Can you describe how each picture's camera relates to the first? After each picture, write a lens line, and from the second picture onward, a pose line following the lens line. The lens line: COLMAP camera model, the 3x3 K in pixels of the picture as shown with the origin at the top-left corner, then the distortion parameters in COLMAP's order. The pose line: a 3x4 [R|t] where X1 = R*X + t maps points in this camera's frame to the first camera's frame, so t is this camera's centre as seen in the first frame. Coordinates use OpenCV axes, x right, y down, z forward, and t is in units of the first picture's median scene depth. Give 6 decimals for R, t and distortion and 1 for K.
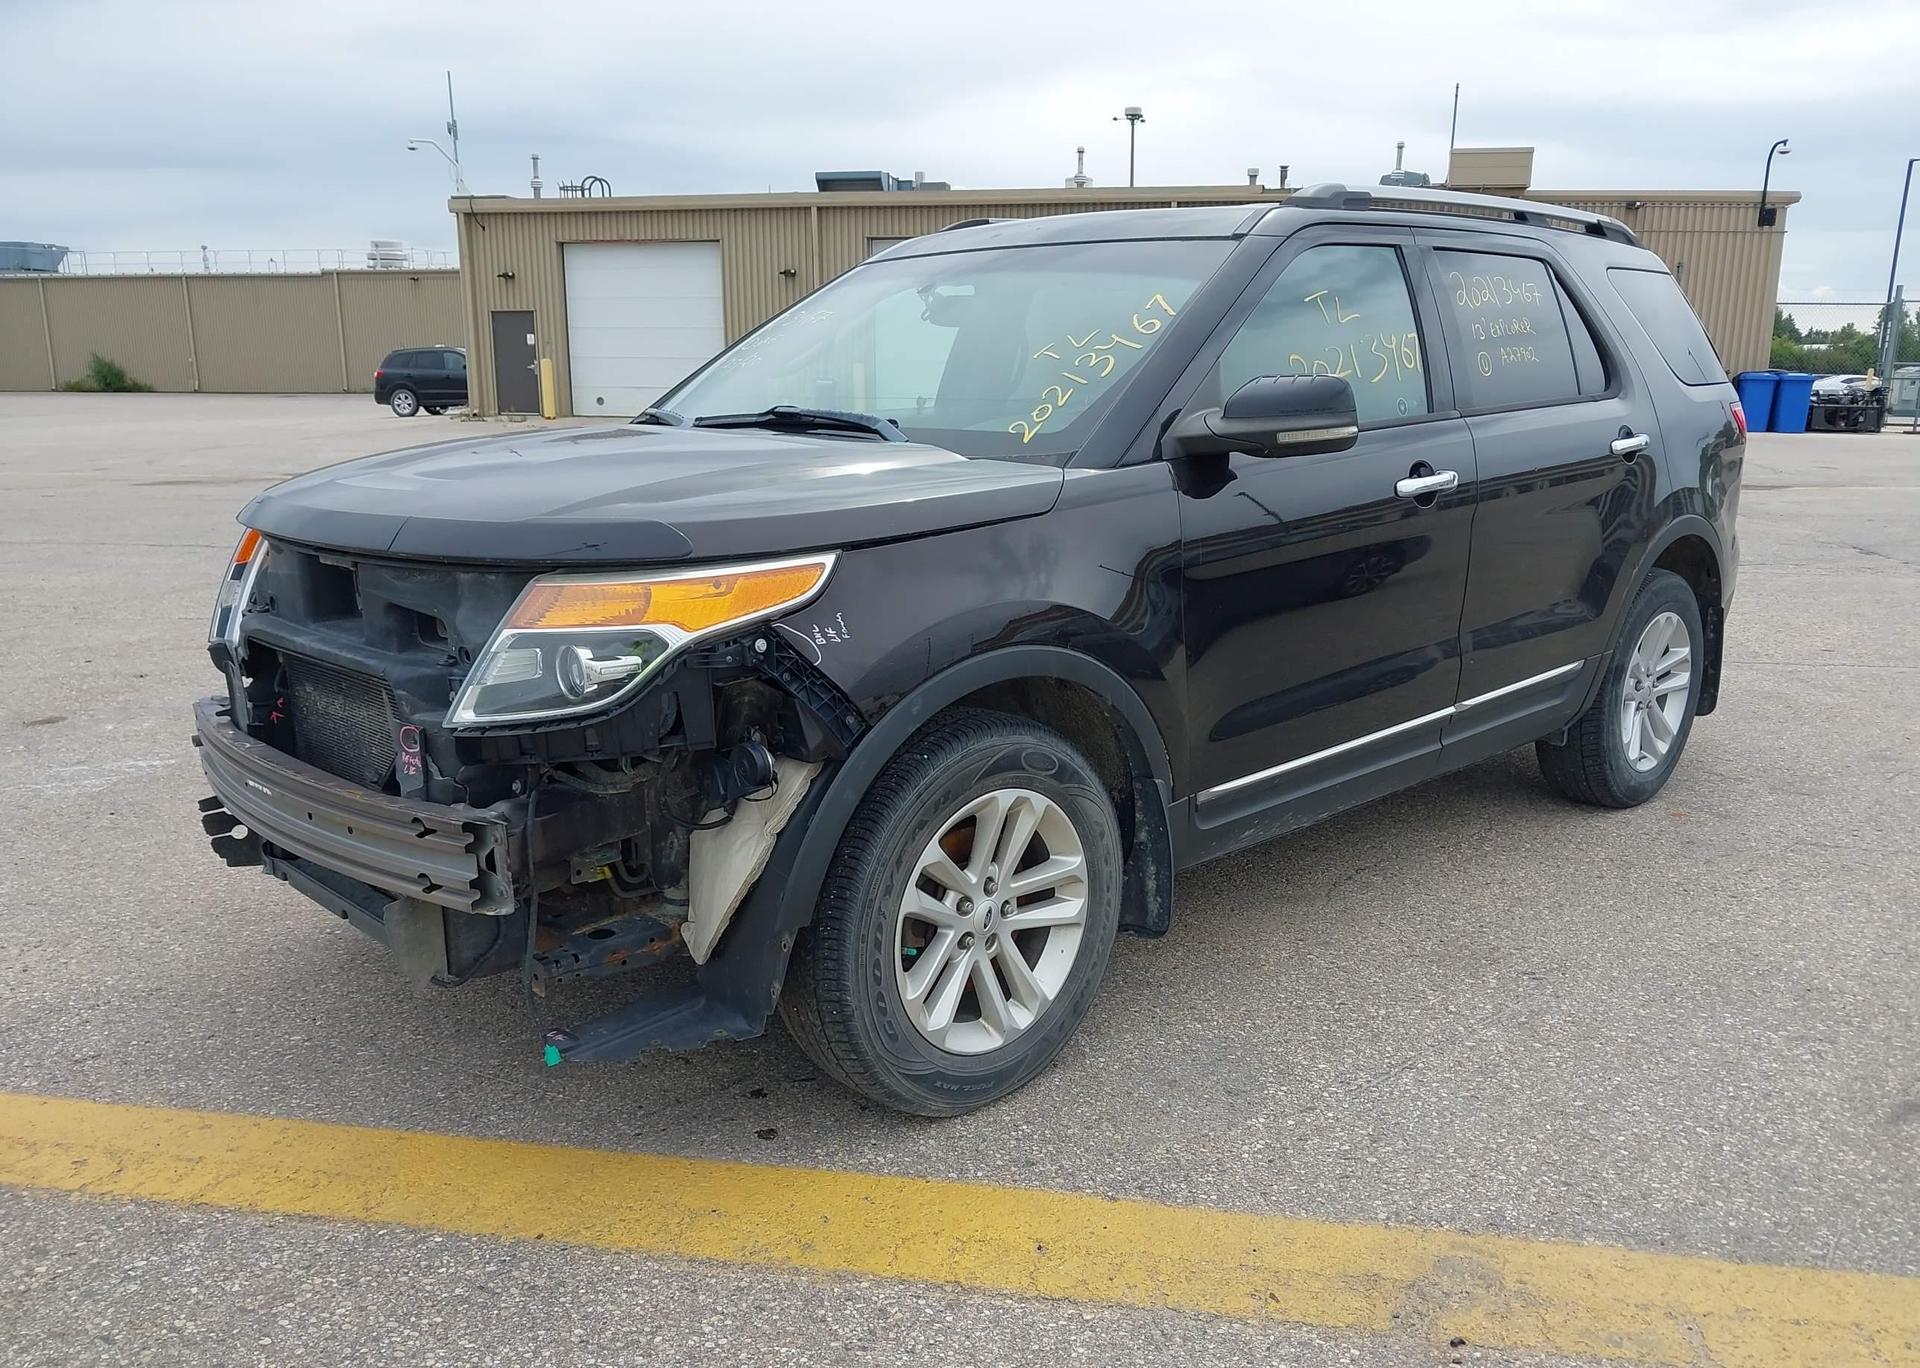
lens RADIAL K [[1564.5, 0, 954.8], [0, 1564.5, 684.7], [0, 0, 1]] dist [0.031821, -0.045225]
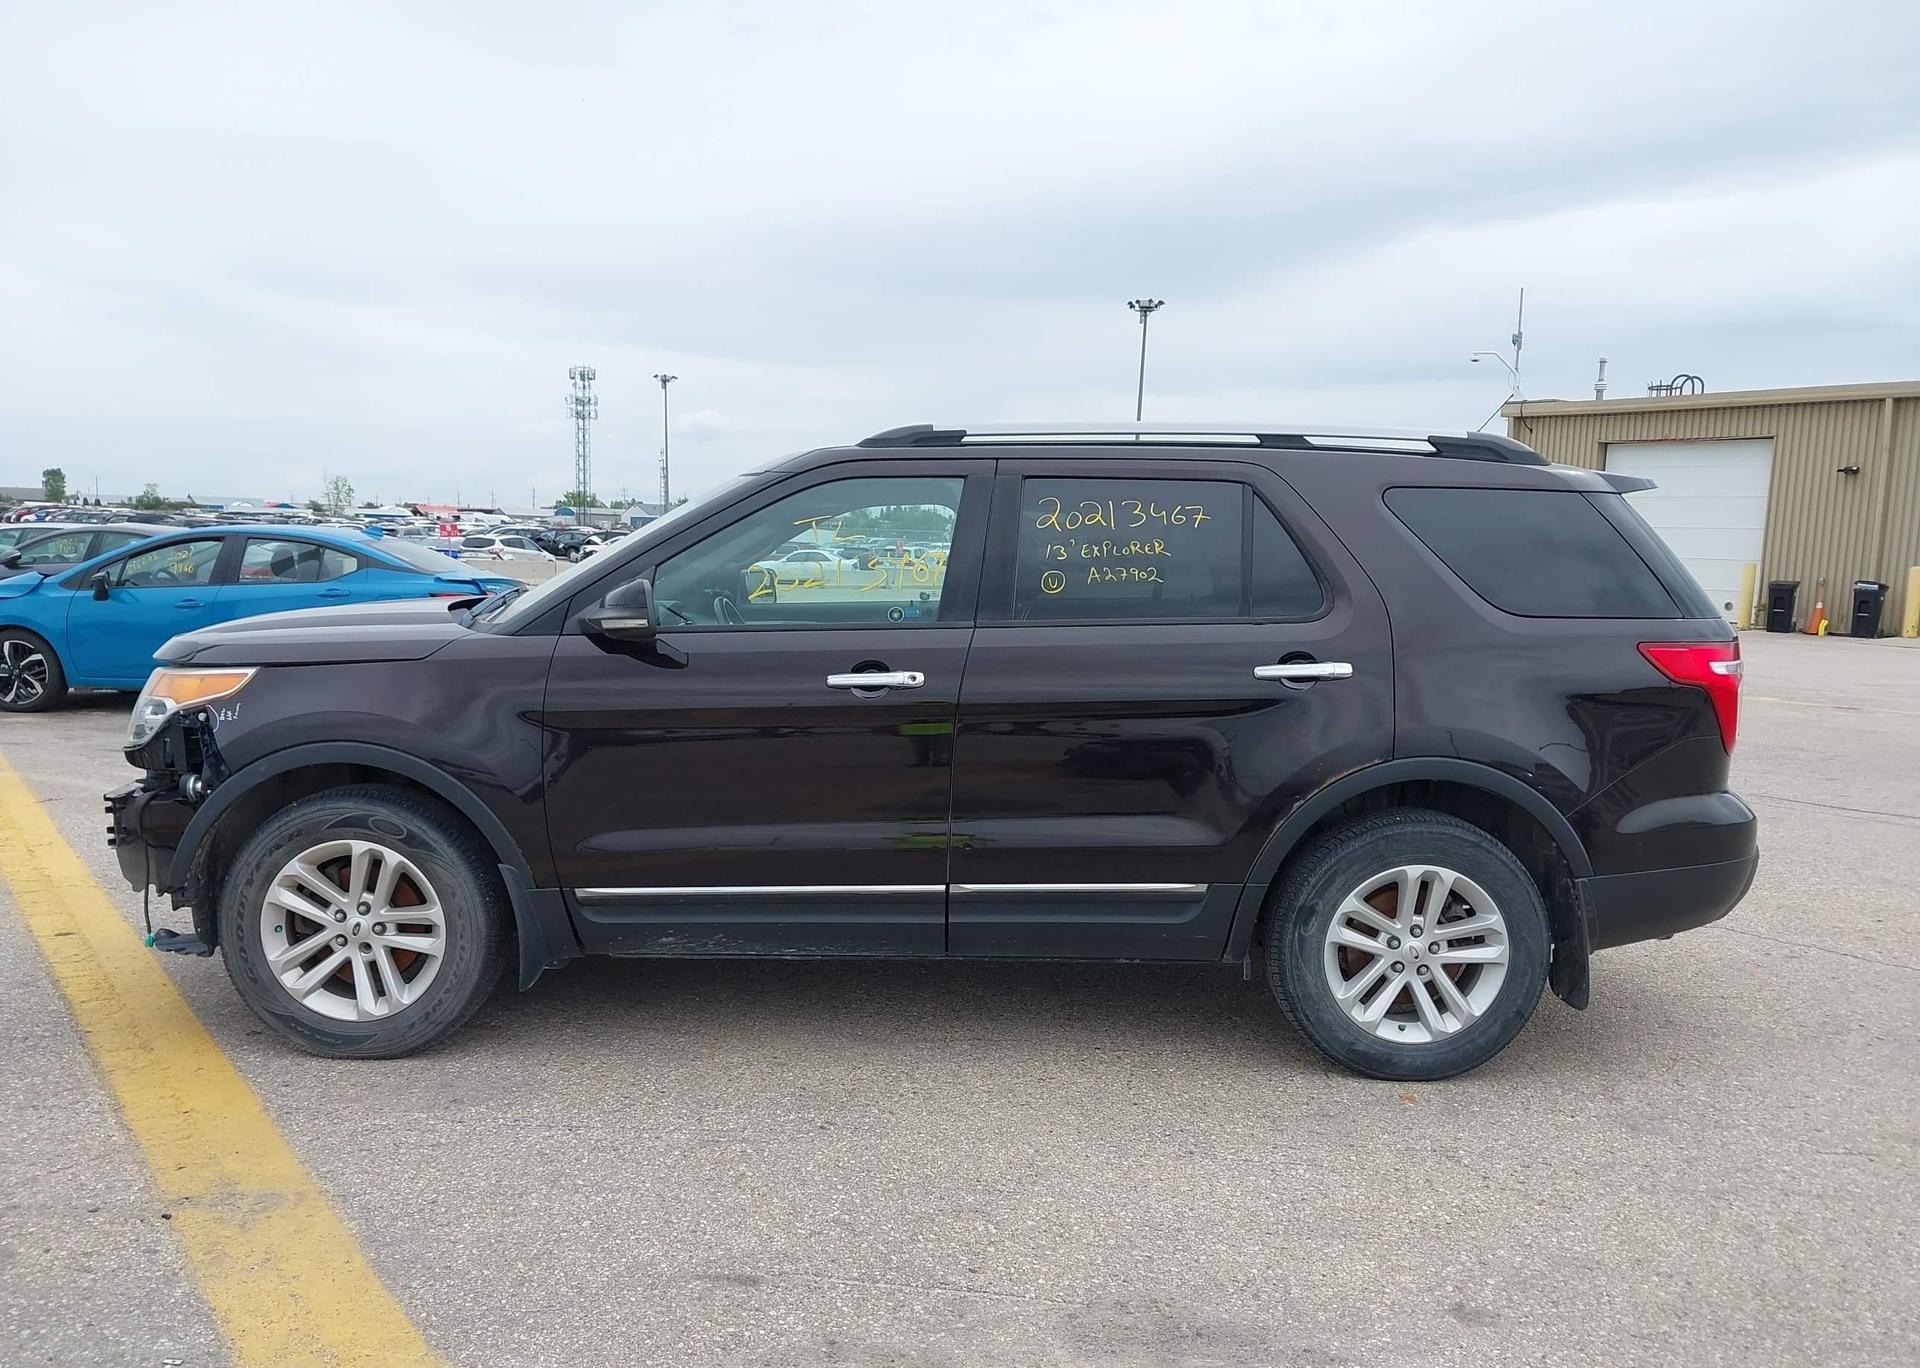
lens RADIAL K [[1564.5, 0, 969.8], [0, 1564.5, 683.4], [0, 0, 1]] dist [0.031821, -0.045225]
pose [[0.725123, 0.086328, -0.683186, 1.329381], [-0.168088, 0.984290, -0.054030, -0.088273], [0.667789, 0.154014, 0.728242, 0.253843]]
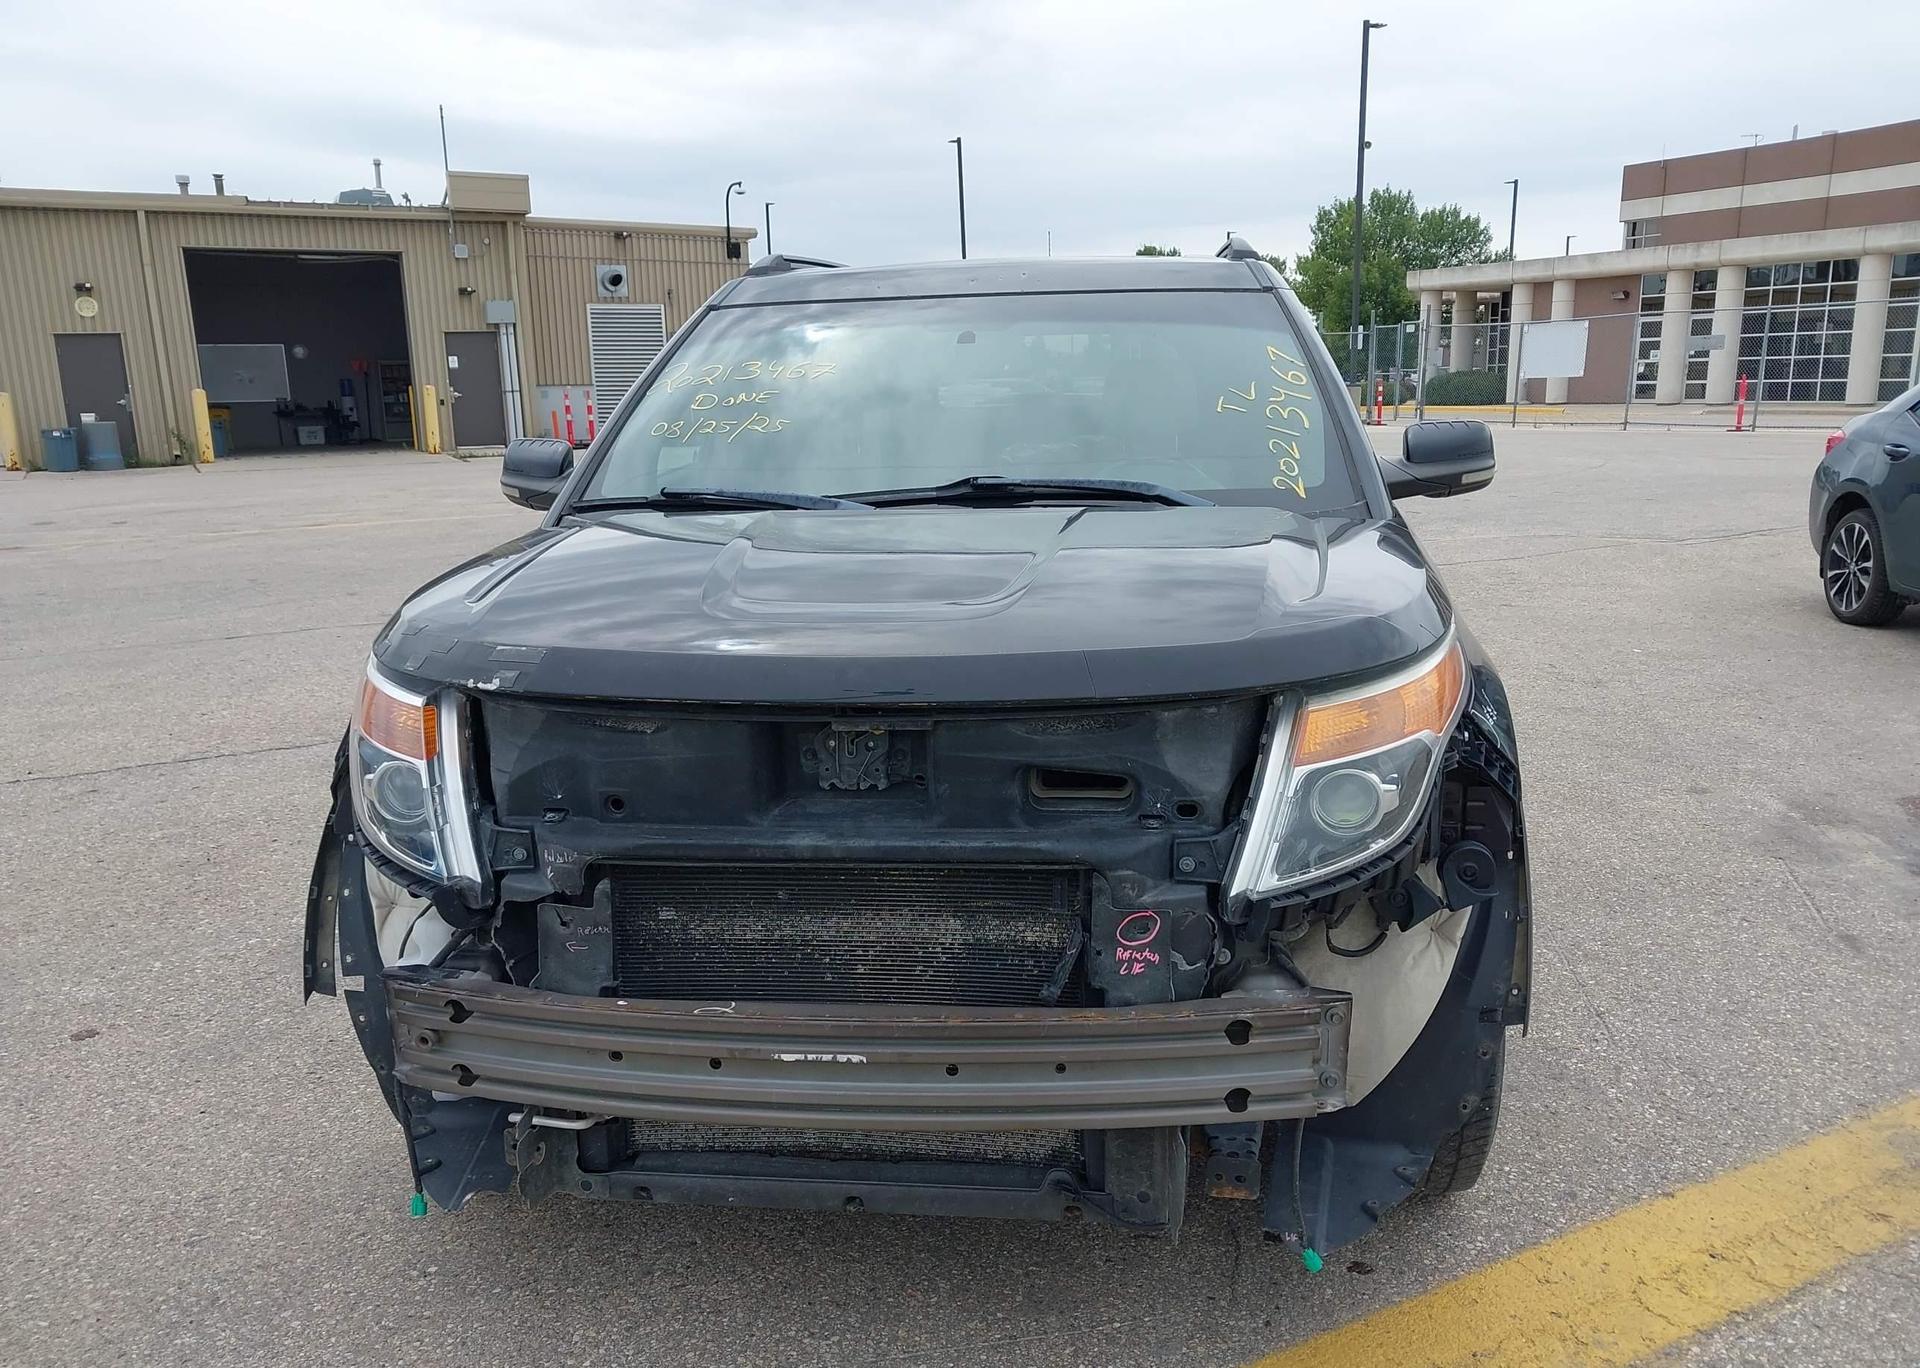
lens RADIAL K [[1564.5, 0, 923.2], [0, 1564.5, 671.9], [0, 0, 1]] dist [0.031821, -0.045225]
pose [[0.774943, -0.136751, 0.617059, -0.771815], [0.147655, 0.988467, 0.033626, -0.116268], [-0.614541, 0.065054, 0.786198, 0.377593]]
